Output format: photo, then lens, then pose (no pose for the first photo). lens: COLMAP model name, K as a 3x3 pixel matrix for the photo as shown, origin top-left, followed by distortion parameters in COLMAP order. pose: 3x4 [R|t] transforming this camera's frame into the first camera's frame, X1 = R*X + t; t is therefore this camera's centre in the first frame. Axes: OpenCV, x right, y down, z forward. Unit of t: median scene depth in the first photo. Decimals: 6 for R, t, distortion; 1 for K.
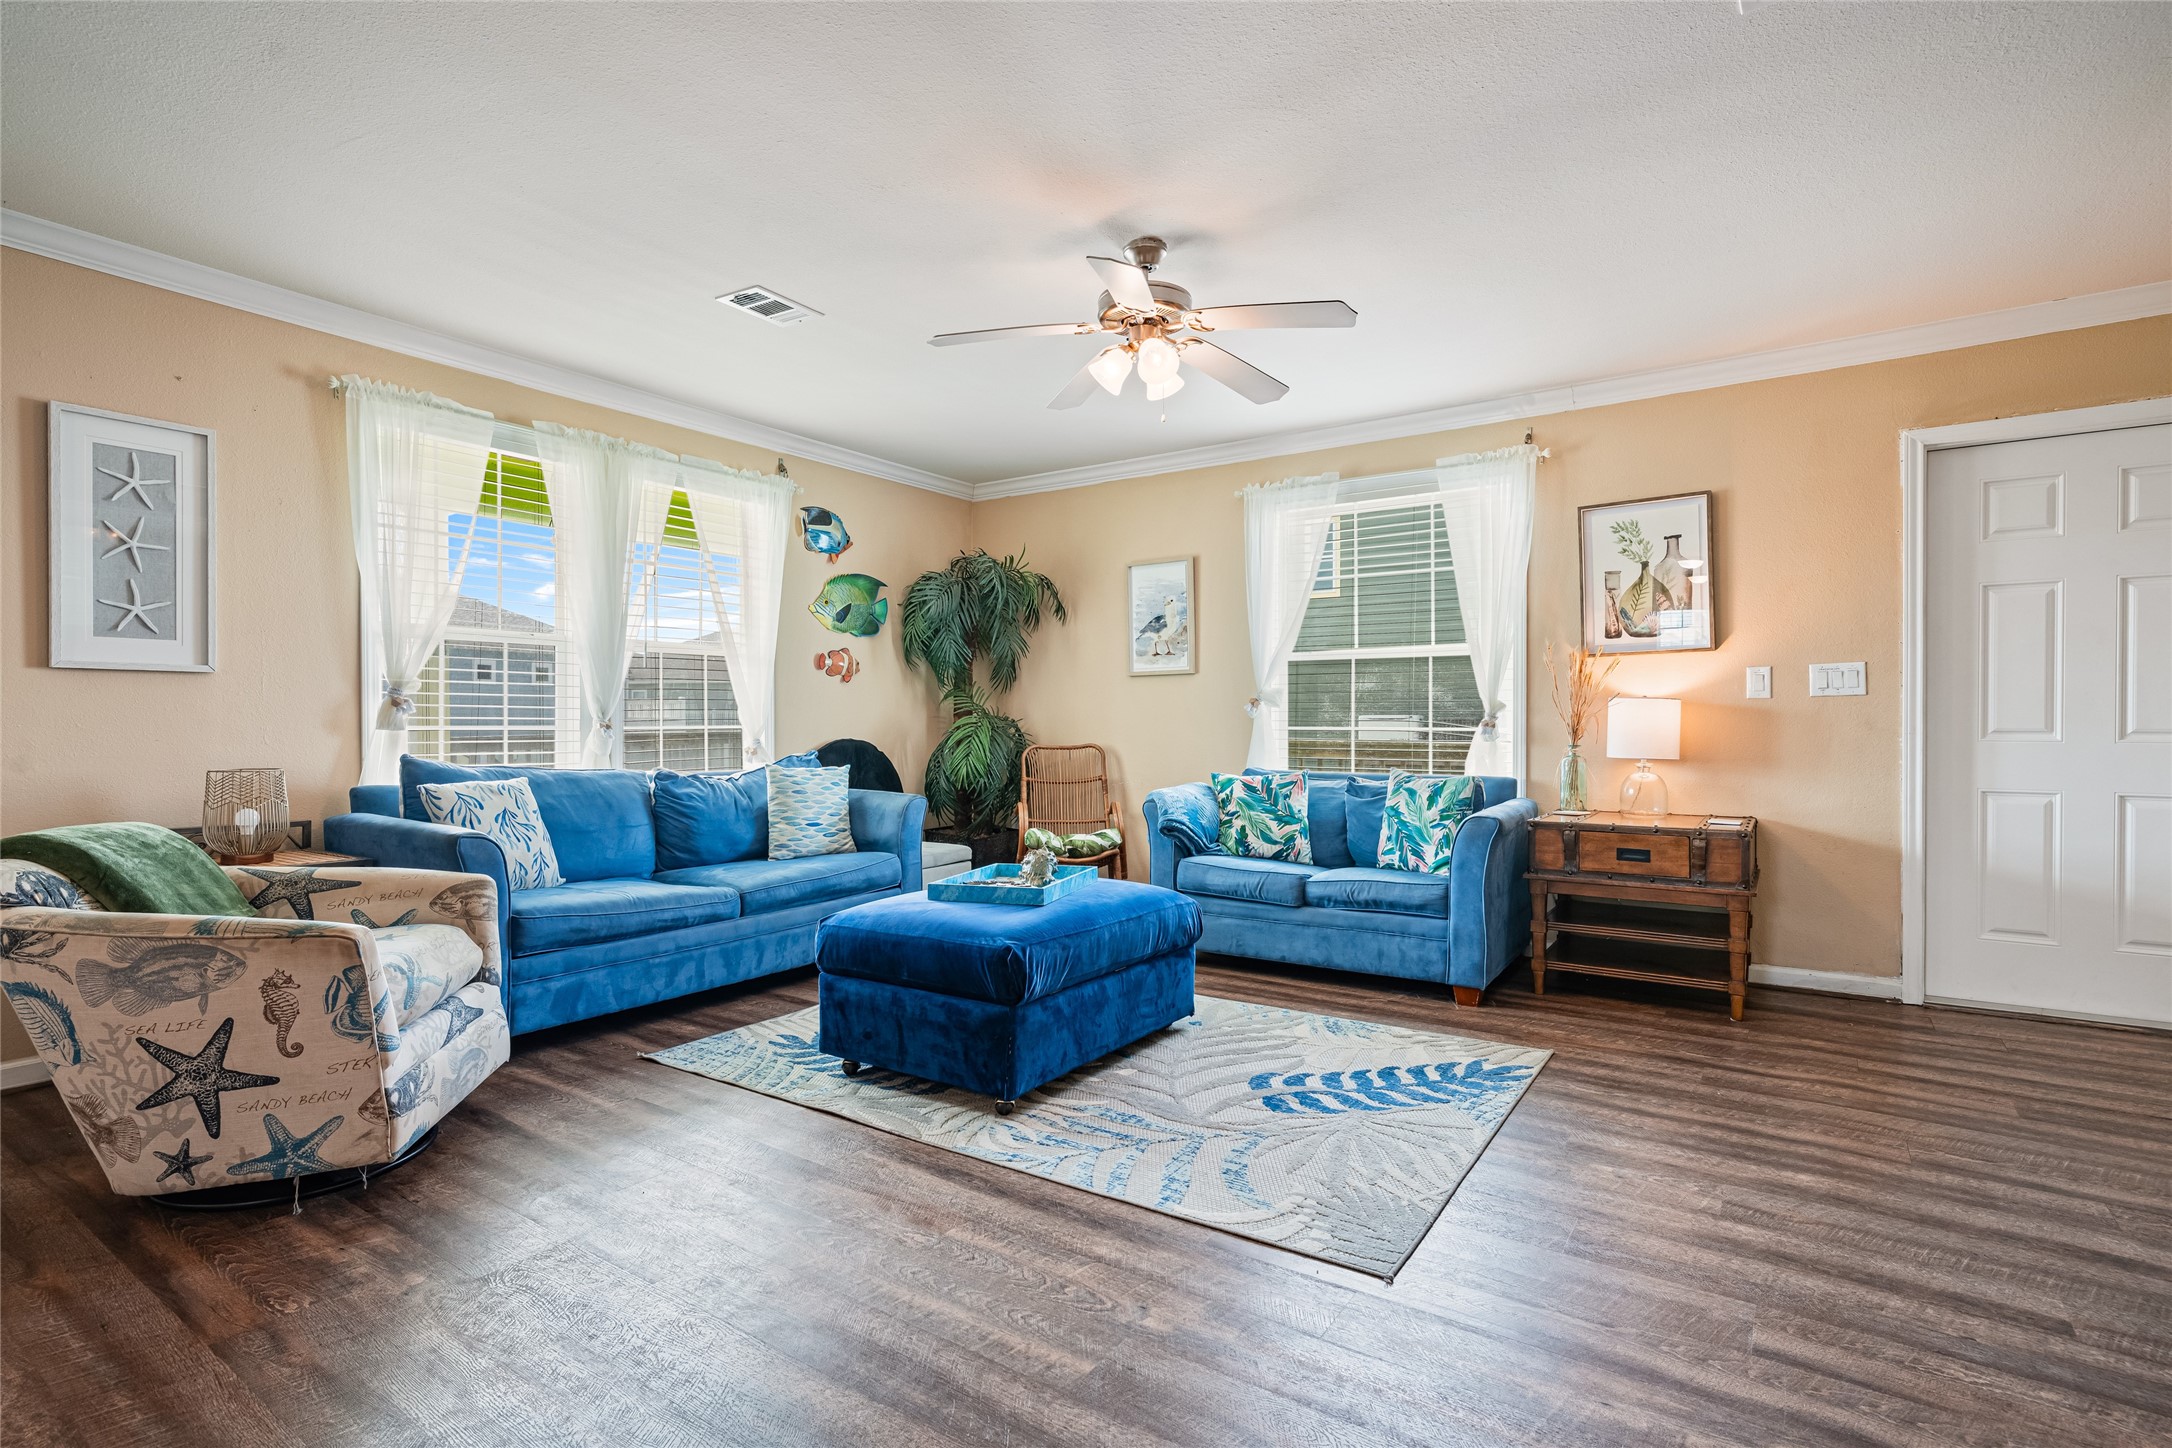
lens RADIAL K [[1034.2, 0, 1082.9], [0, 1034.2, 720.2], [0, 0, 1]] dist [-0.000266, 0.000503]
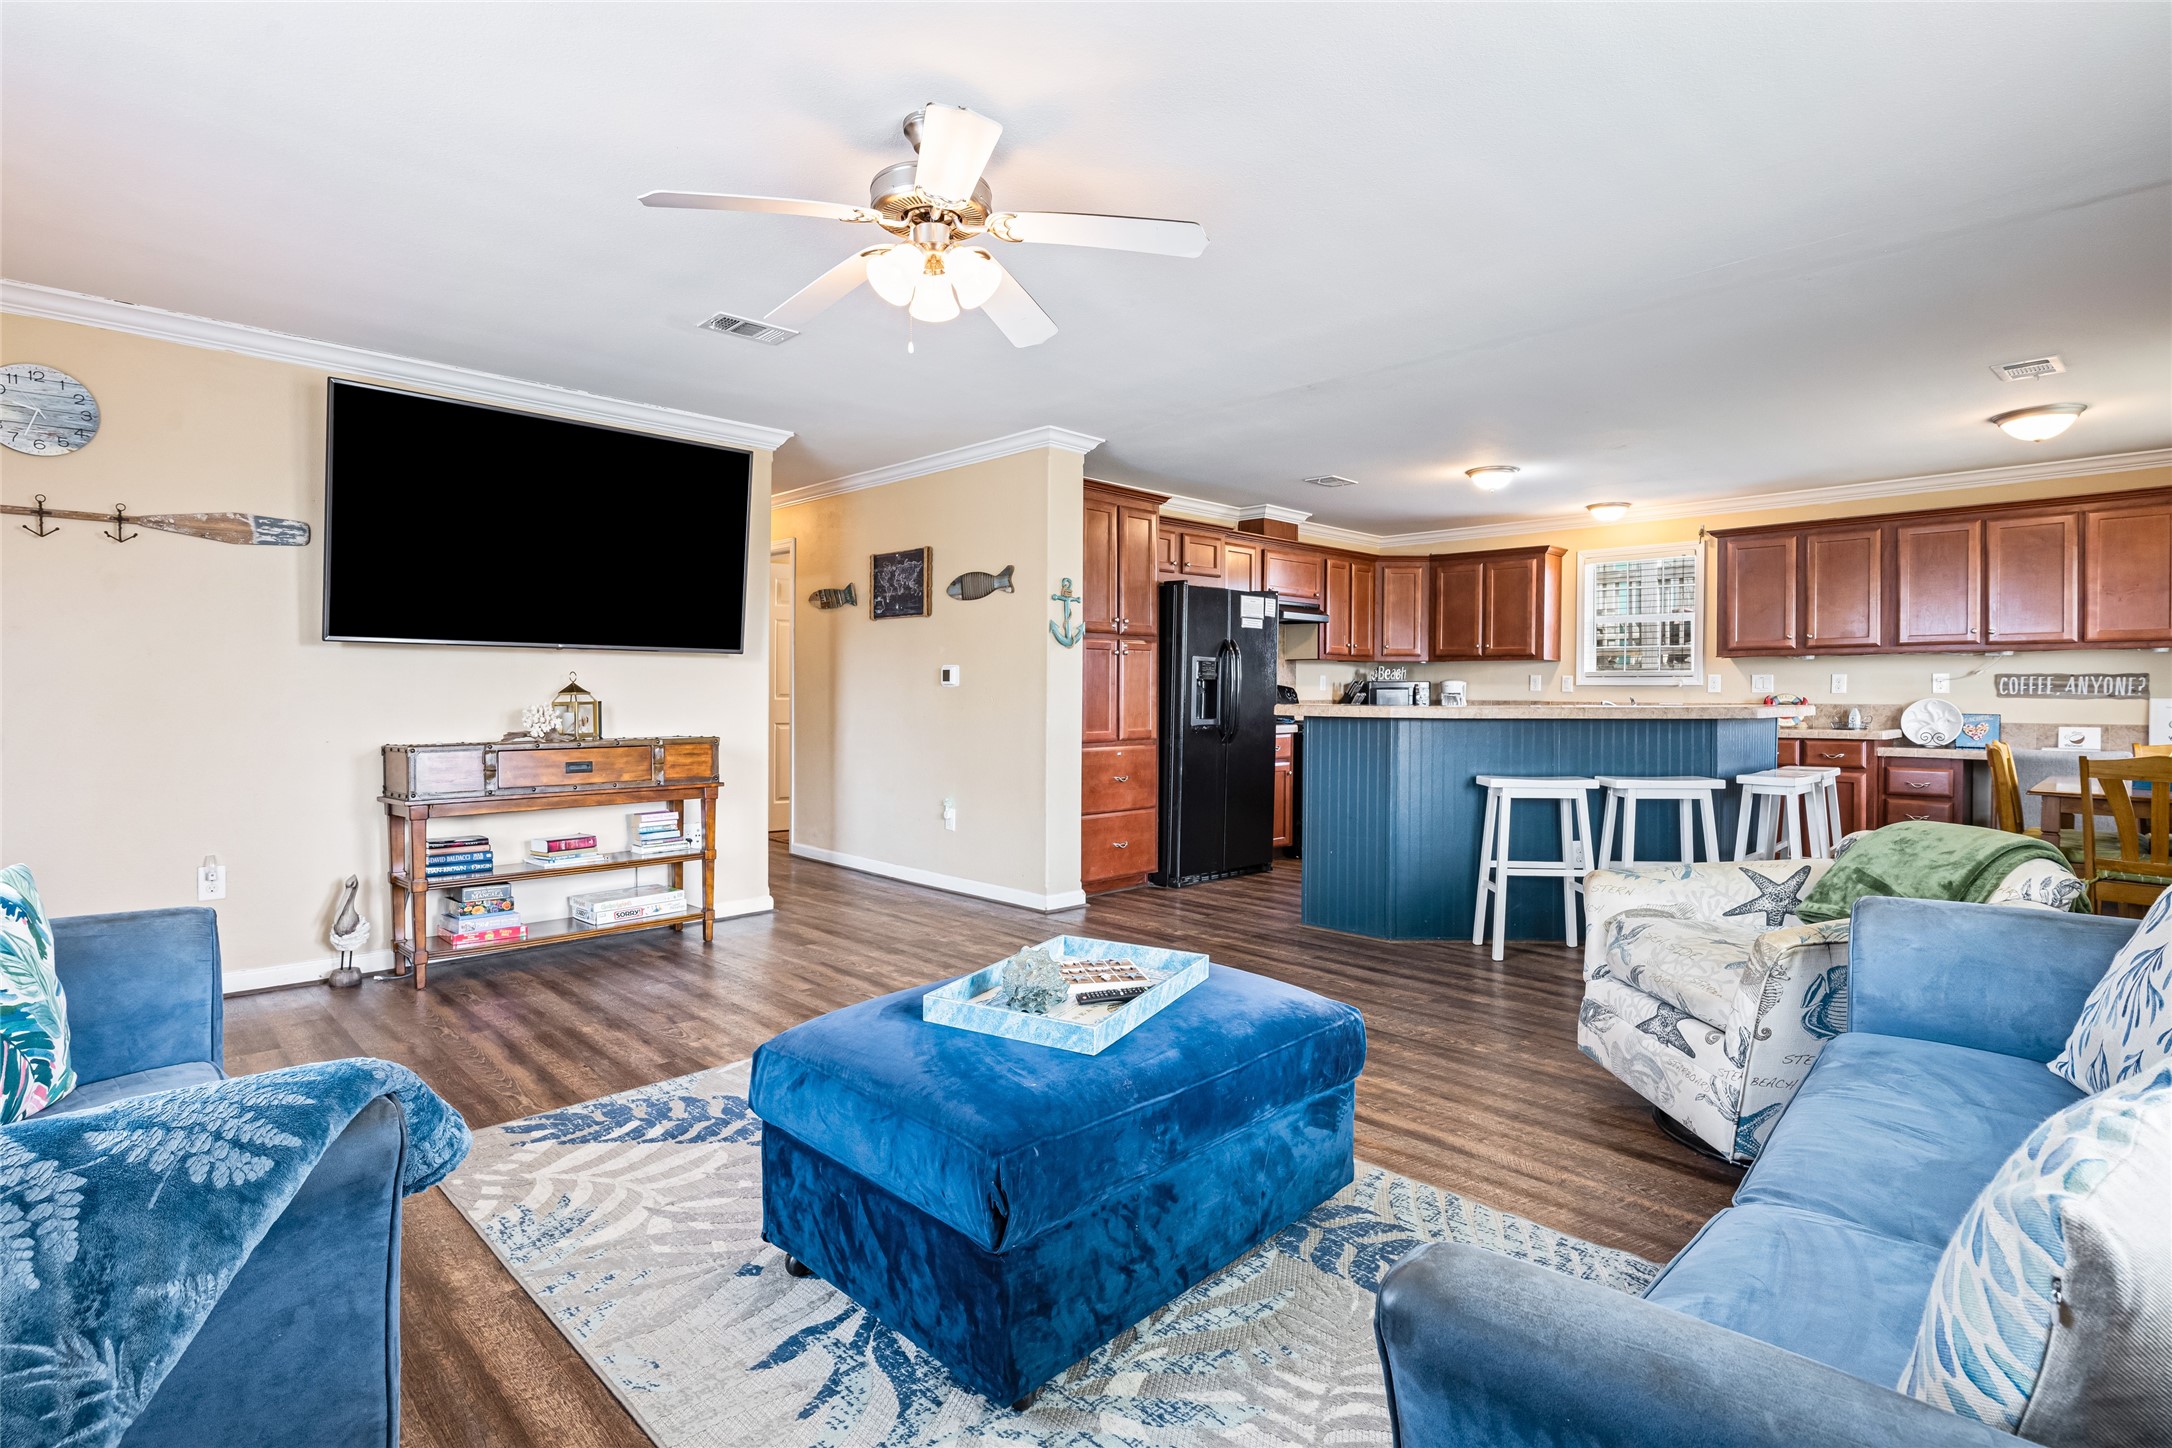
lens RADIAL K [[1066.9, 0, 1080.7], [0, 1066.9, 697.4], [0, 0, 1]] dist [0.003769, 0.000740]
pose [[-0.982101, -0.004234, 0.188307, -0.169830], [-0.003342, 0.999982, 0.005056, -0.023446], [-0.188325, 0.004336, -0.982097, 1.467814]]
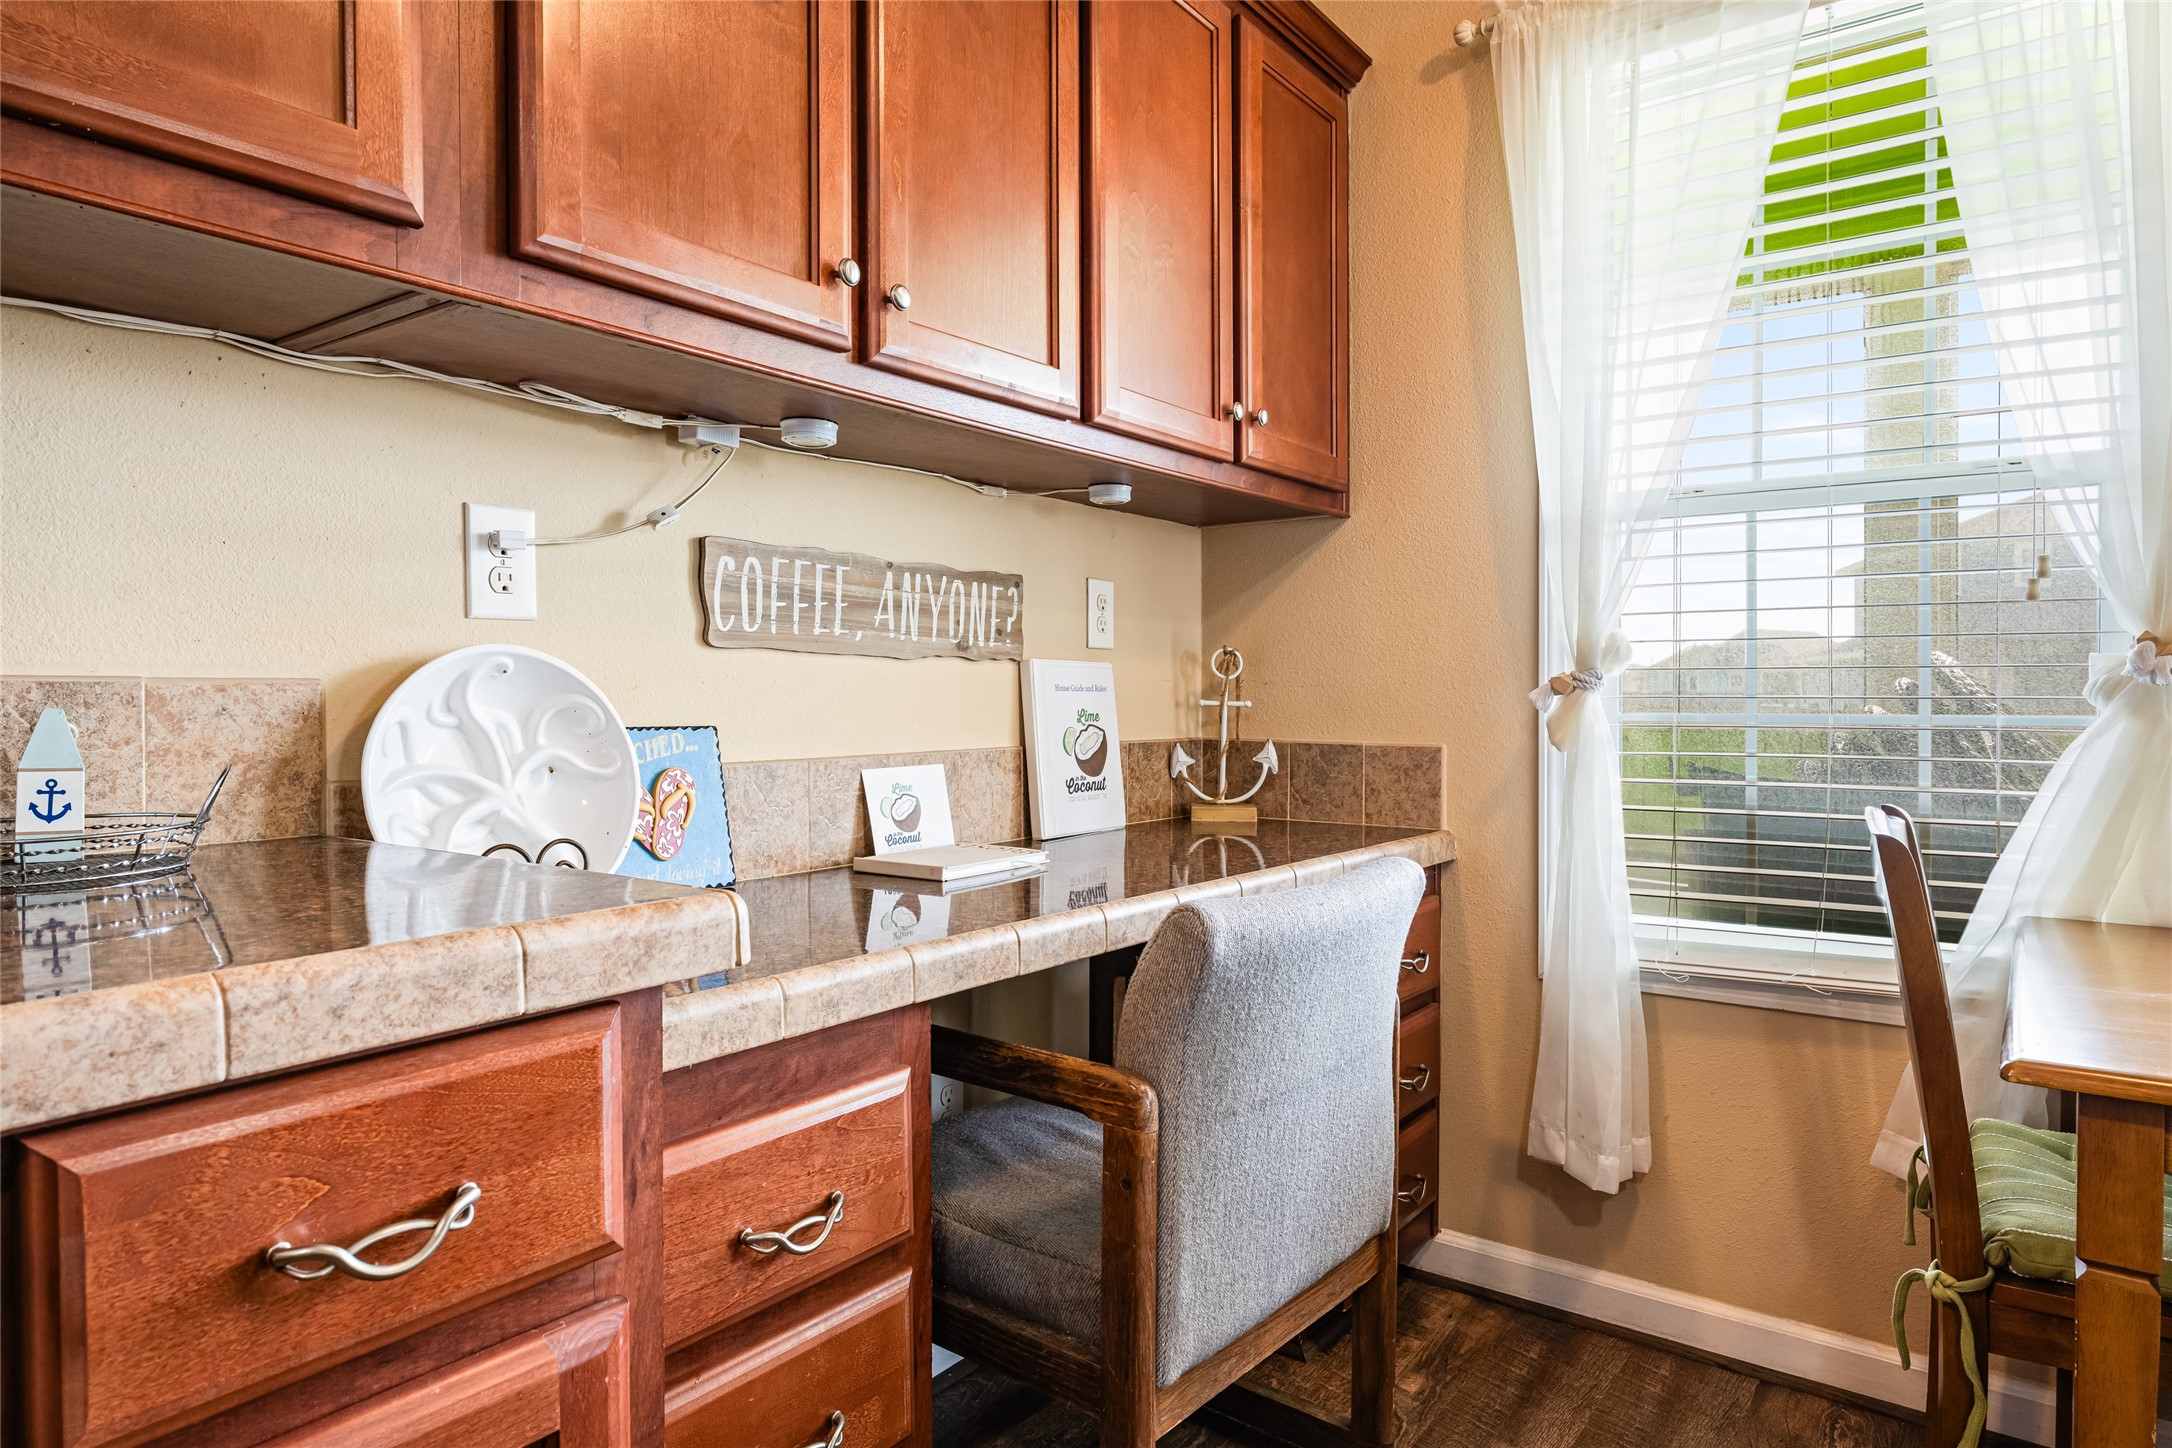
lens RADIAL K [[1294.4, 0, 1086.0], [0, 1294.4, 724.0], [0, 0, 1]] dist [0.000580, 0.000093]
pose [[-0.036407, 0.023825, -0.999053, -0.841603], [-0.000439, 0.999715, 0.023857, -0.004047], [0.999337, 0.001307, -0.036386, -0.318492]]
